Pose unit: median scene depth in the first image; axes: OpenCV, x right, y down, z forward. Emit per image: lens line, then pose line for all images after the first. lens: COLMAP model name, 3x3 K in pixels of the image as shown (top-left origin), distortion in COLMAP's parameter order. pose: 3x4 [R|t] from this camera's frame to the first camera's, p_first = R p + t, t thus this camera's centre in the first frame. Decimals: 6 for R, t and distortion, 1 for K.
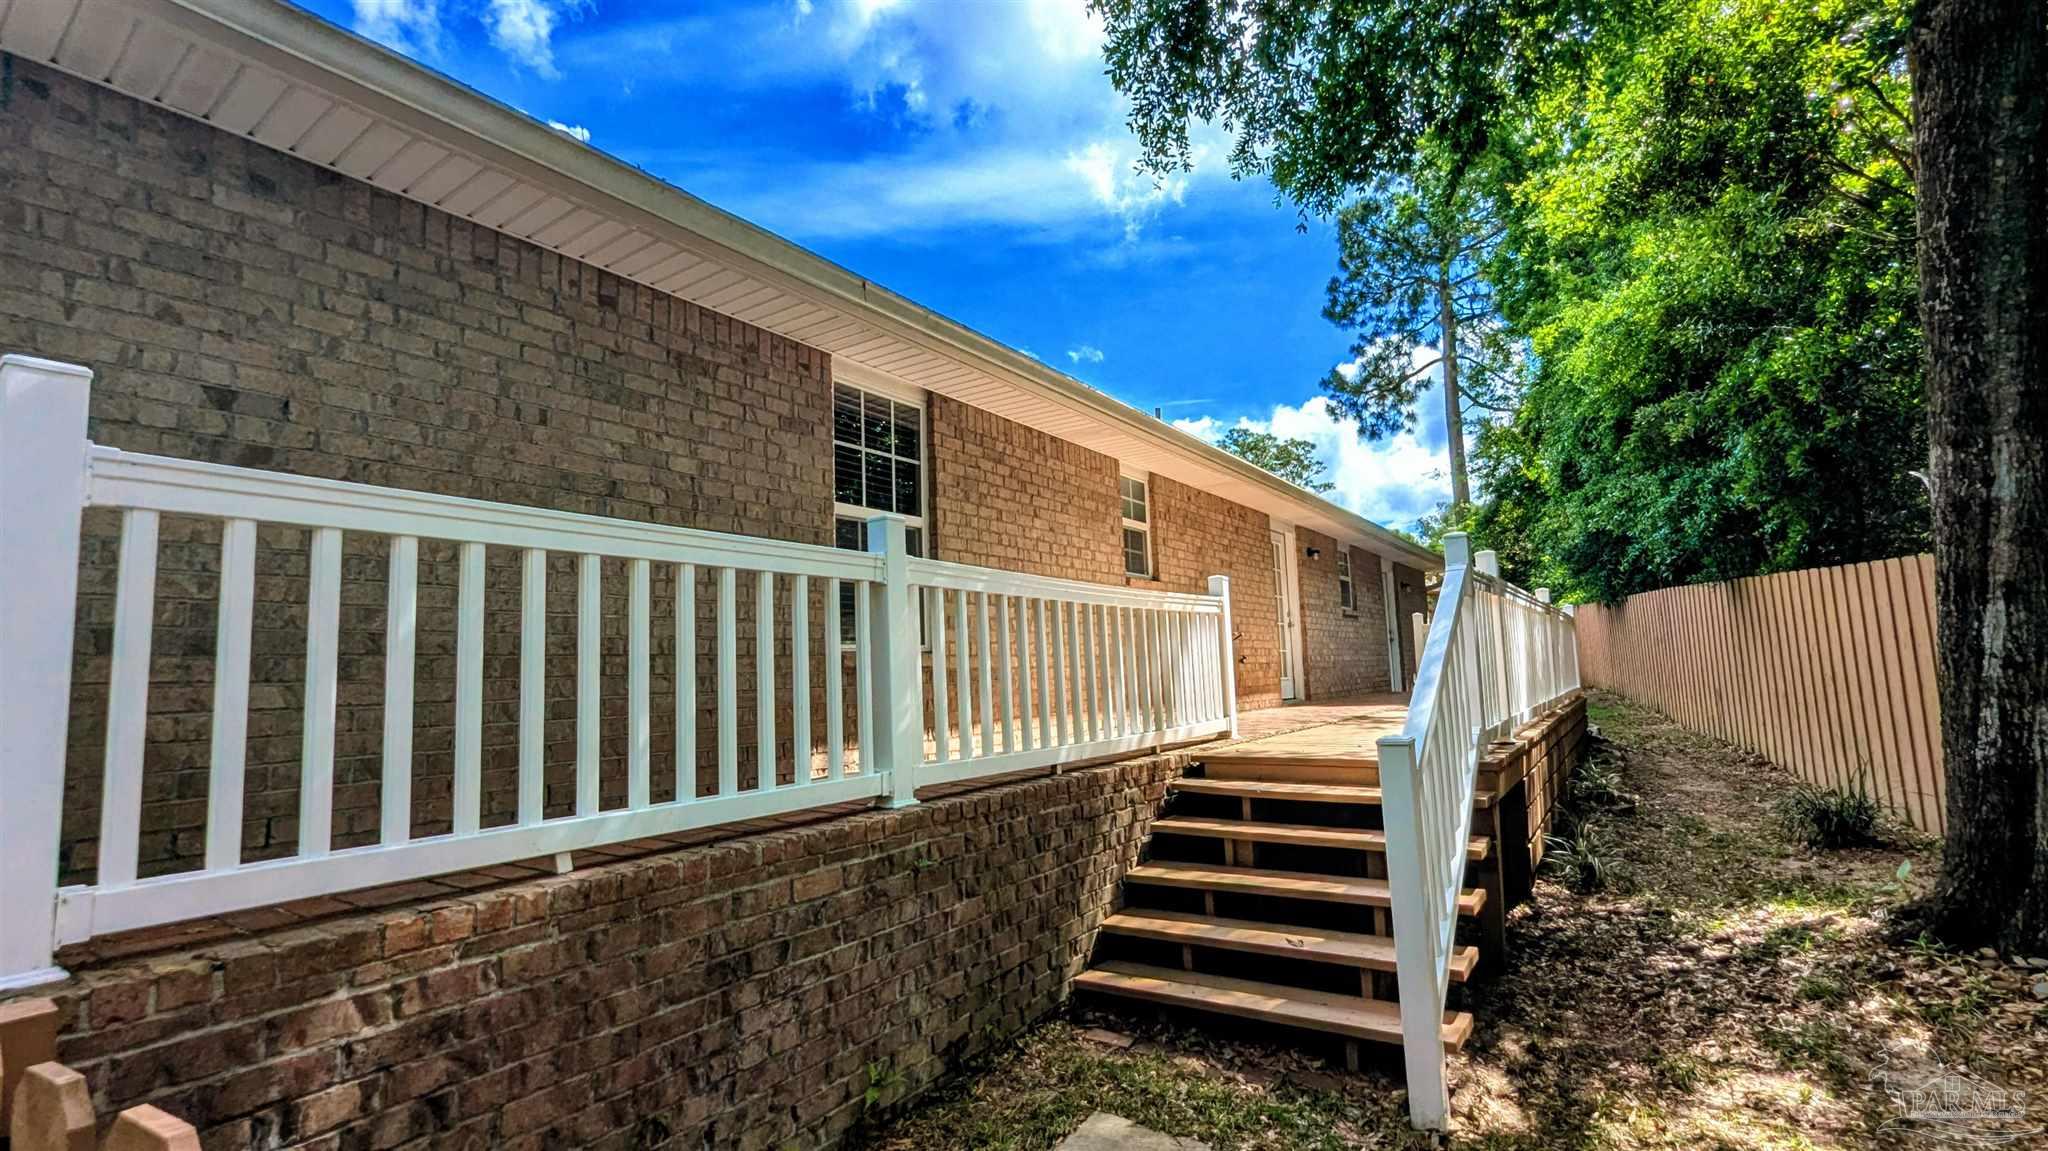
lens RADIAL K [[887.8, 0, 1056.6], [0, 887.8, 579.8], [0, 0, 1]] dist [0.000798, 0.000288]
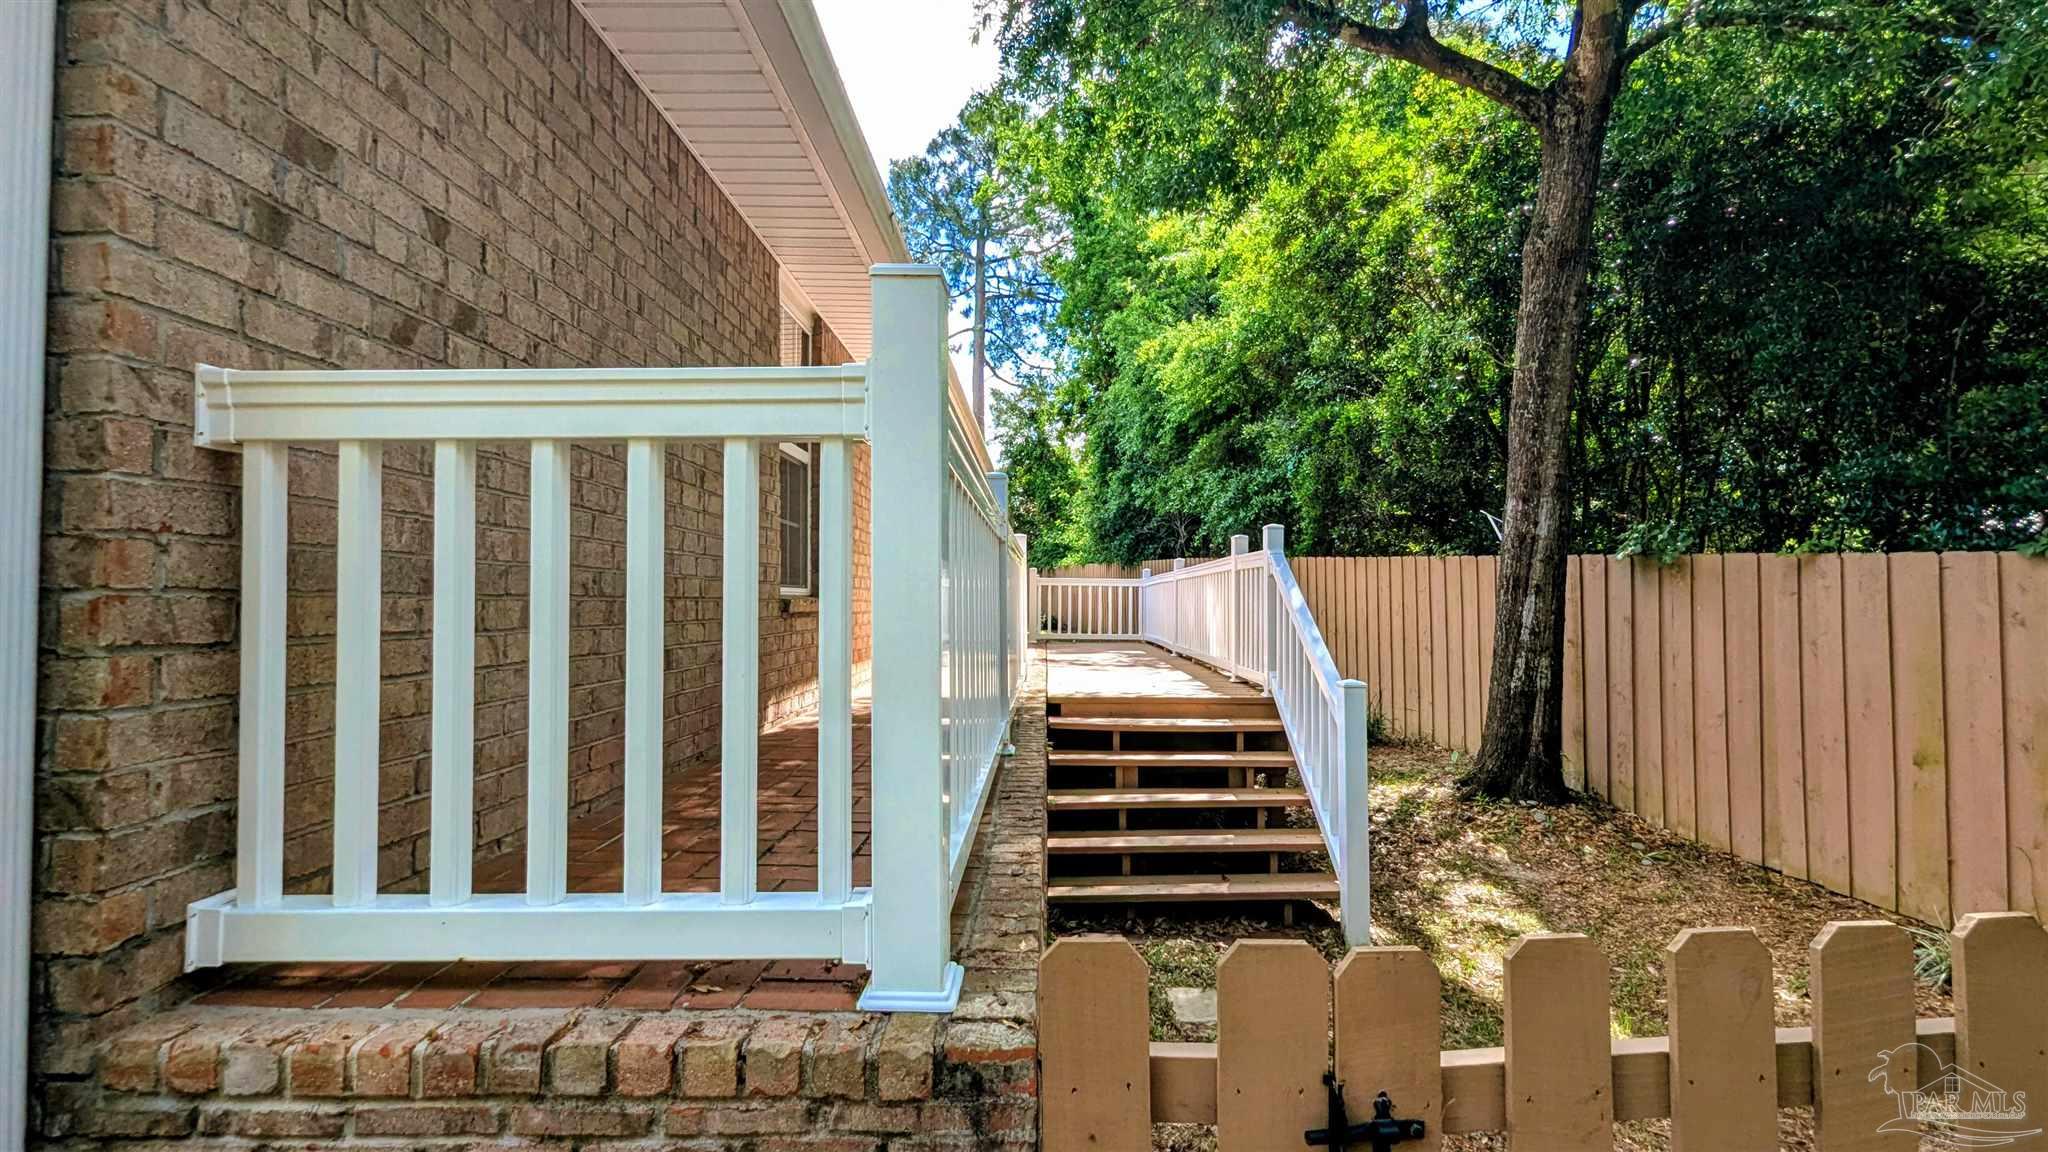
lens RADIAL K [[887.8, 0, 1056.6], [0, 887.8, 580.3], [0, 0, 1]] dist [0.000798, 0.000288]
pose [[0.832123, 0.047645, 0.552541, -0.629953], [-0.087082, 0.995169, 0.045332, -0.002949], [-0.547711, -0.085839, 0.832252, 0.089836]]
